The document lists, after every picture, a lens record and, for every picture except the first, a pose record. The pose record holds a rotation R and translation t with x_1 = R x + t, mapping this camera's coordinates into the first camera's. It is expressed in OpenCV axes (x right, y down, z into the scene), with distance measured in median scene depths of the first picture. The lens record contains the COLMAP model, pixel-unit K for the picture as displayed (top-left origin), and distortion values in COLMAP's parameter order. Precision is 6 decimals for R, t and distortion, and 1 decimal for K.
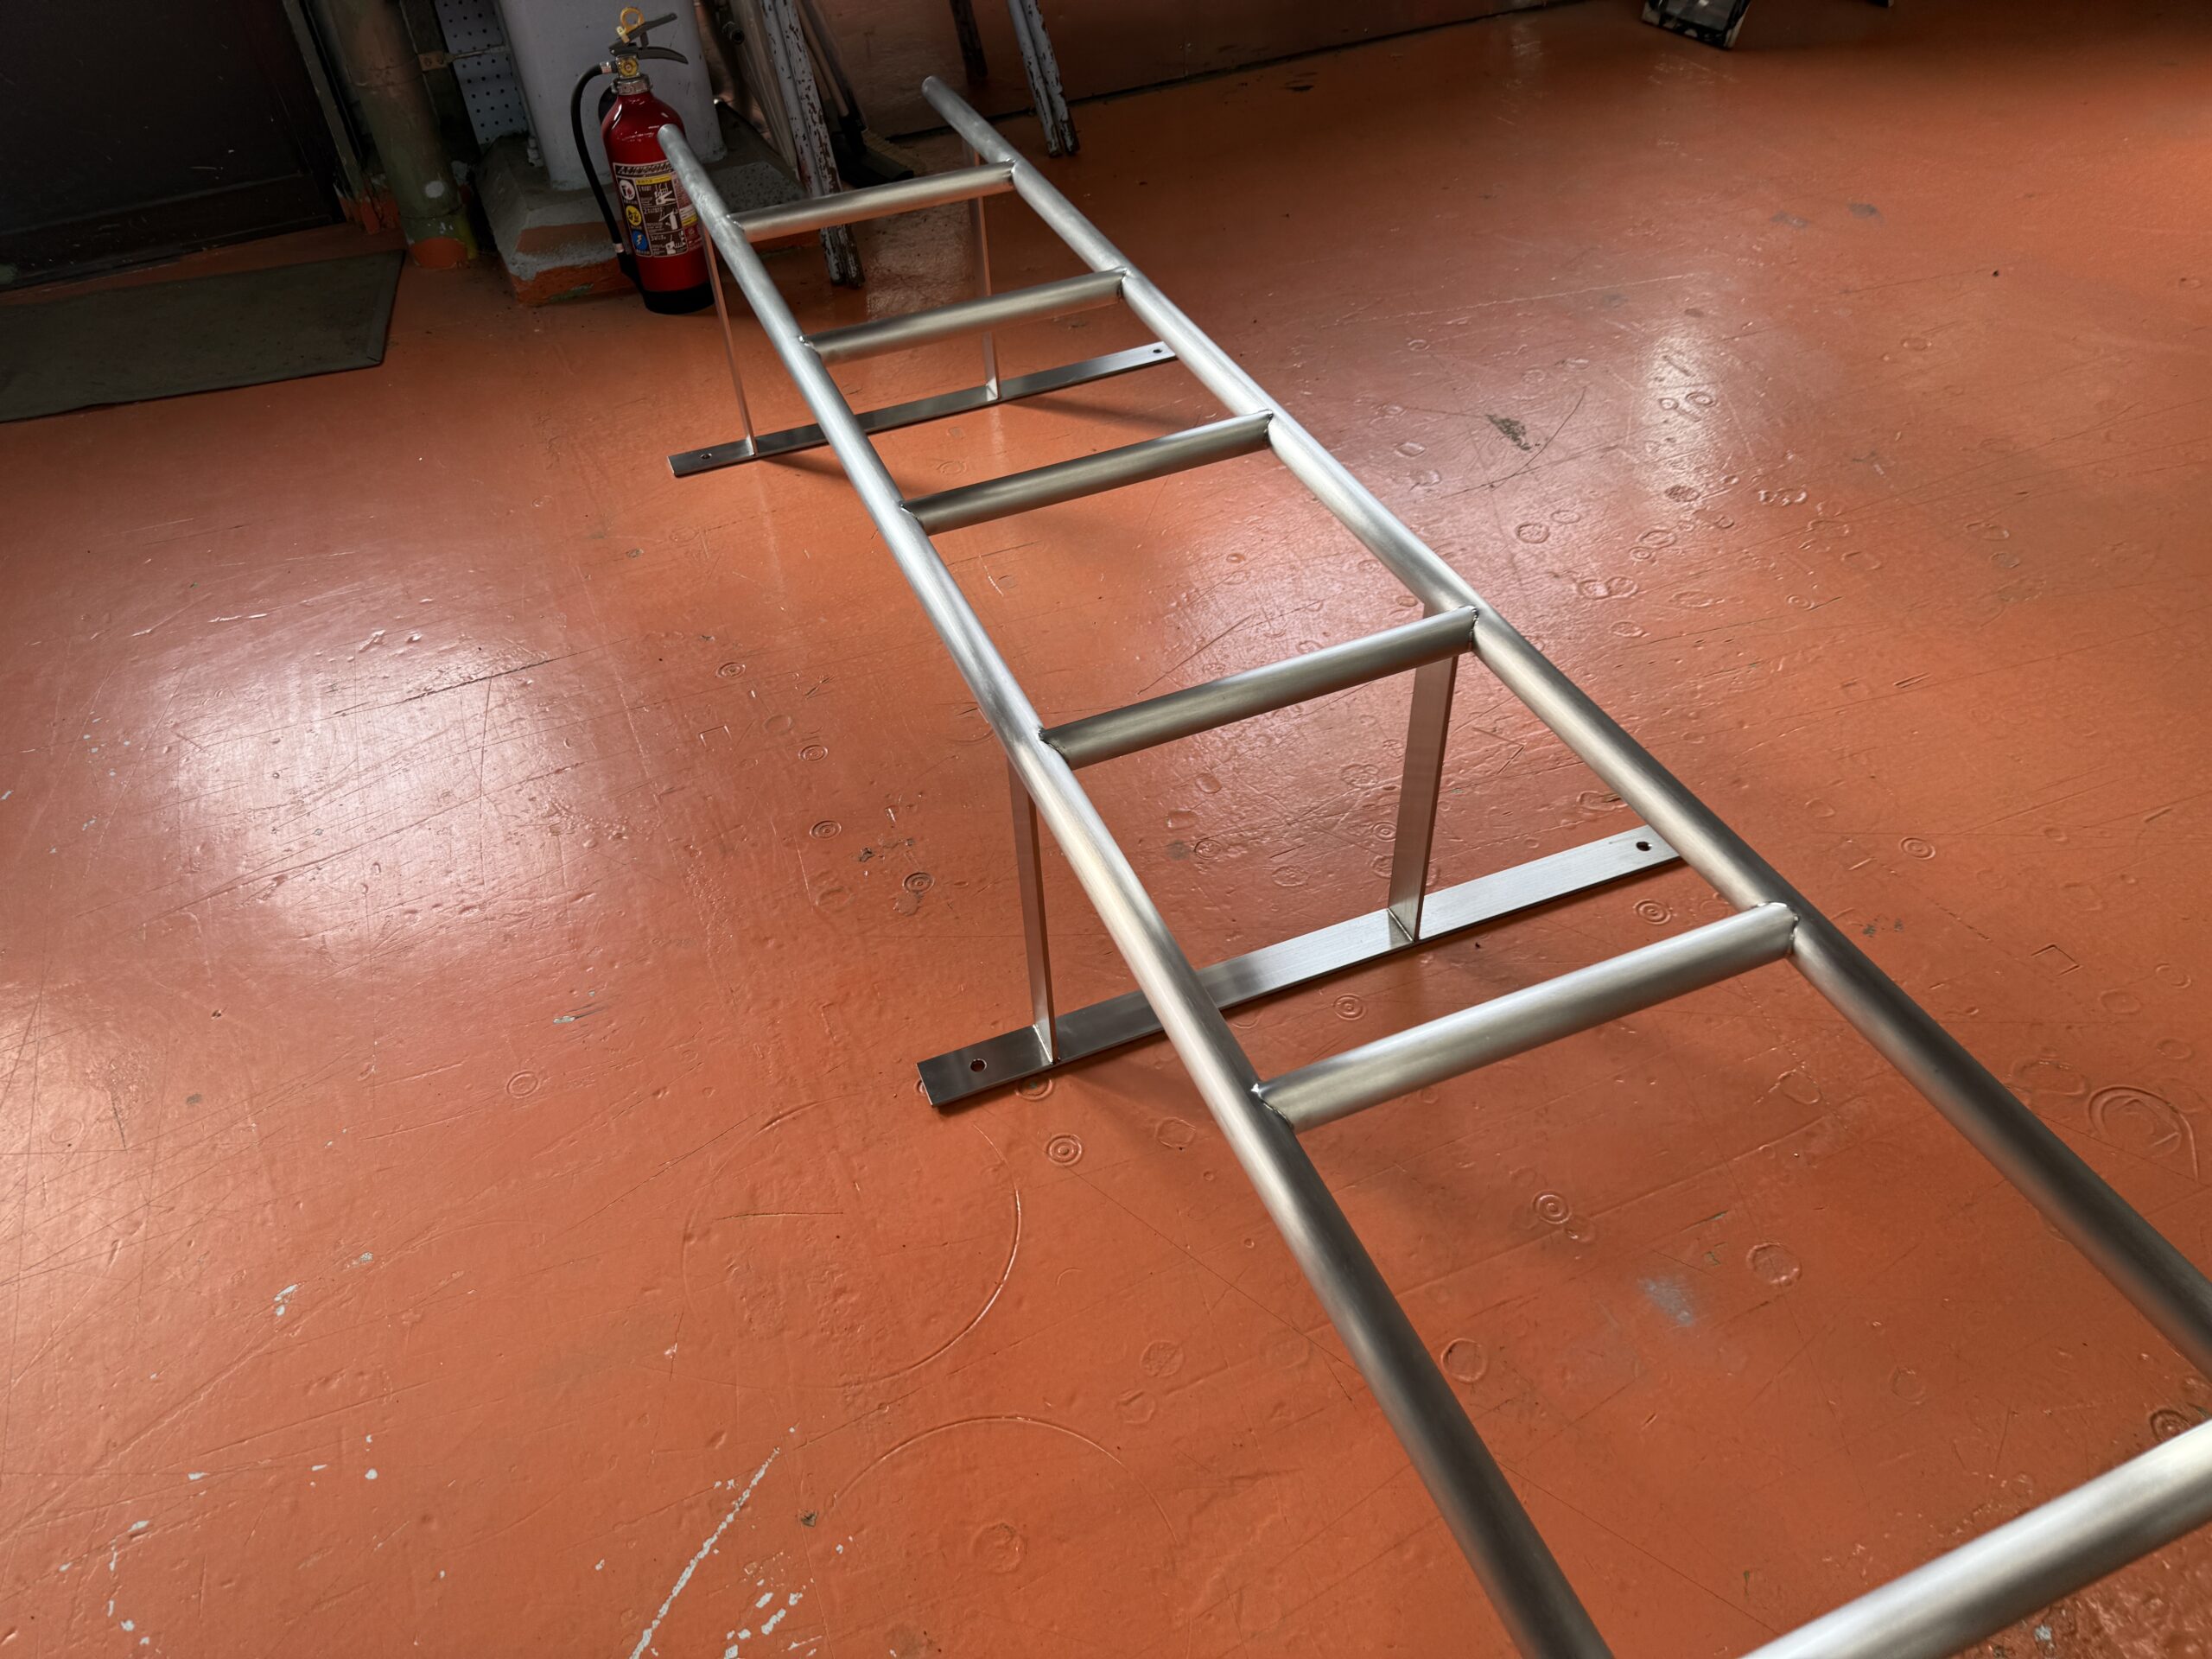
lens RADIAL K [[1639.0, 0, 1106.0], [0, 1639.0, 829.5], [0, 0, 1]] dist [0.042574, -0.007312]
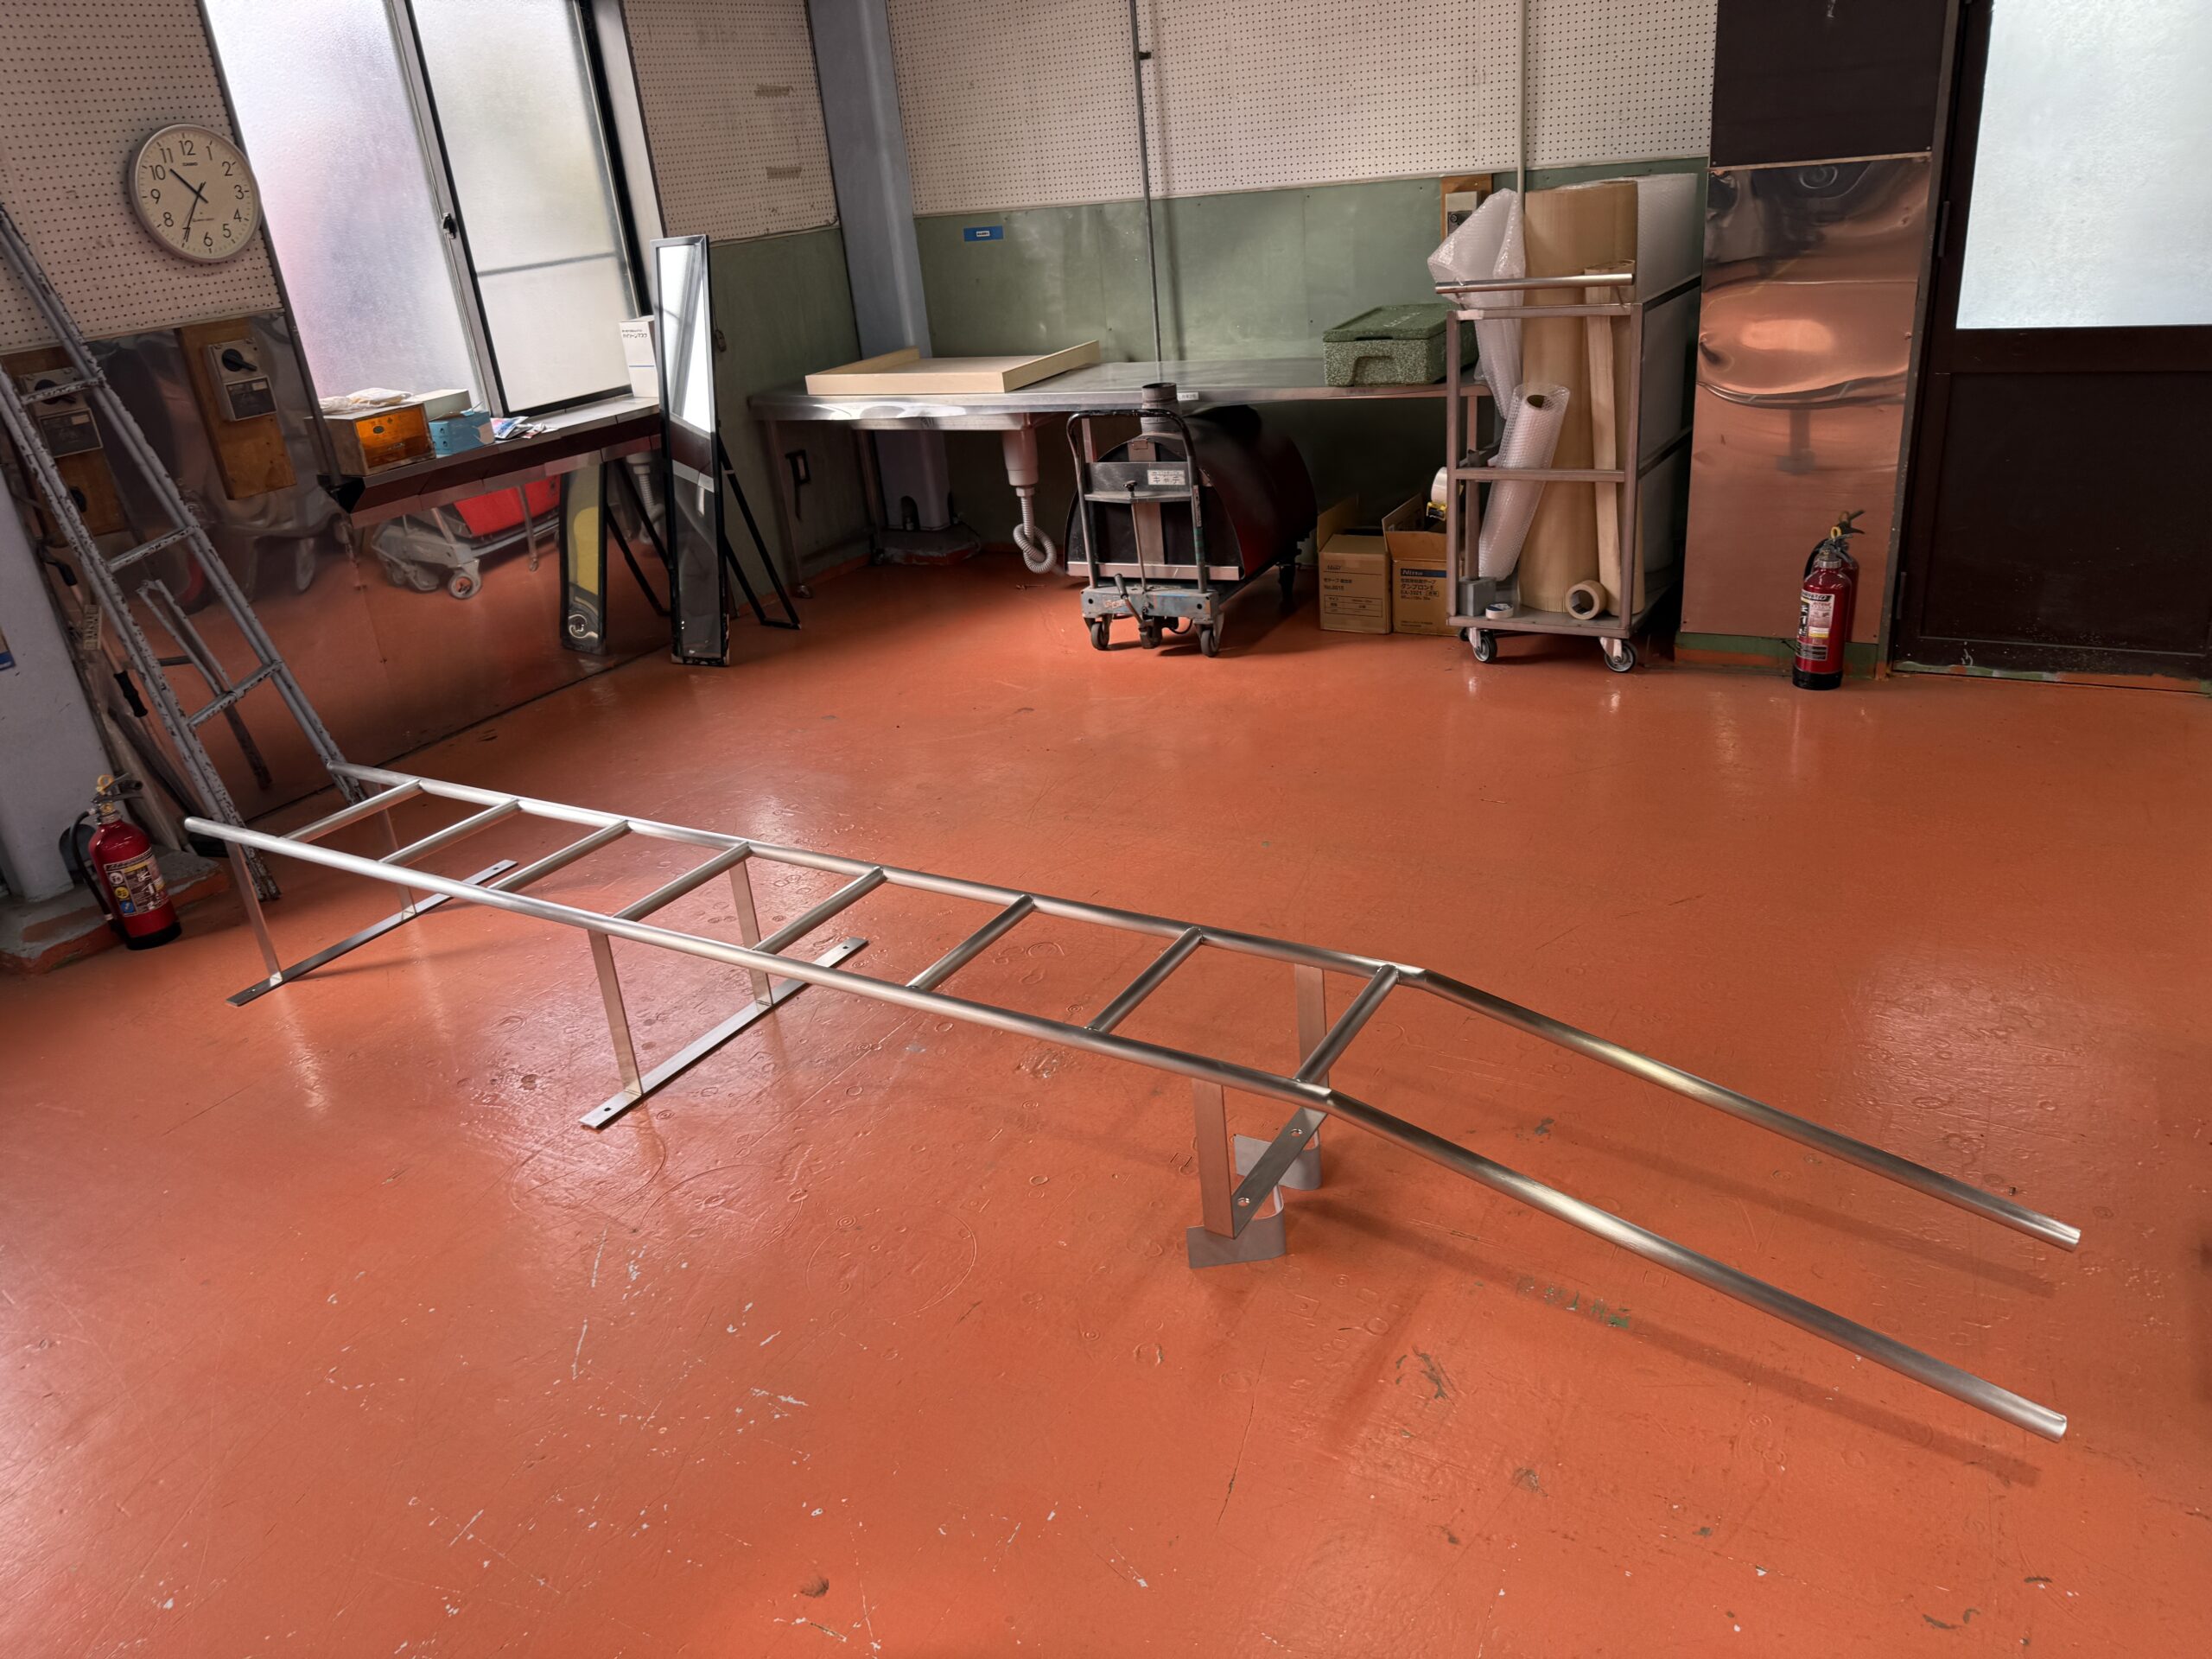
lens RADIAL K [[1639.0, 0, 1106.0], [0, 1639.0, 829.5], [0, 0, 1]] dist [0.042574, -0.007312]
pose [[0.815581, -0.263308, 0.515263, -0.311174], [0.430221, 0.871419, -0.235664, 0.341248], [-0.386958, 0.413881, 0.823994, -0.669340]]
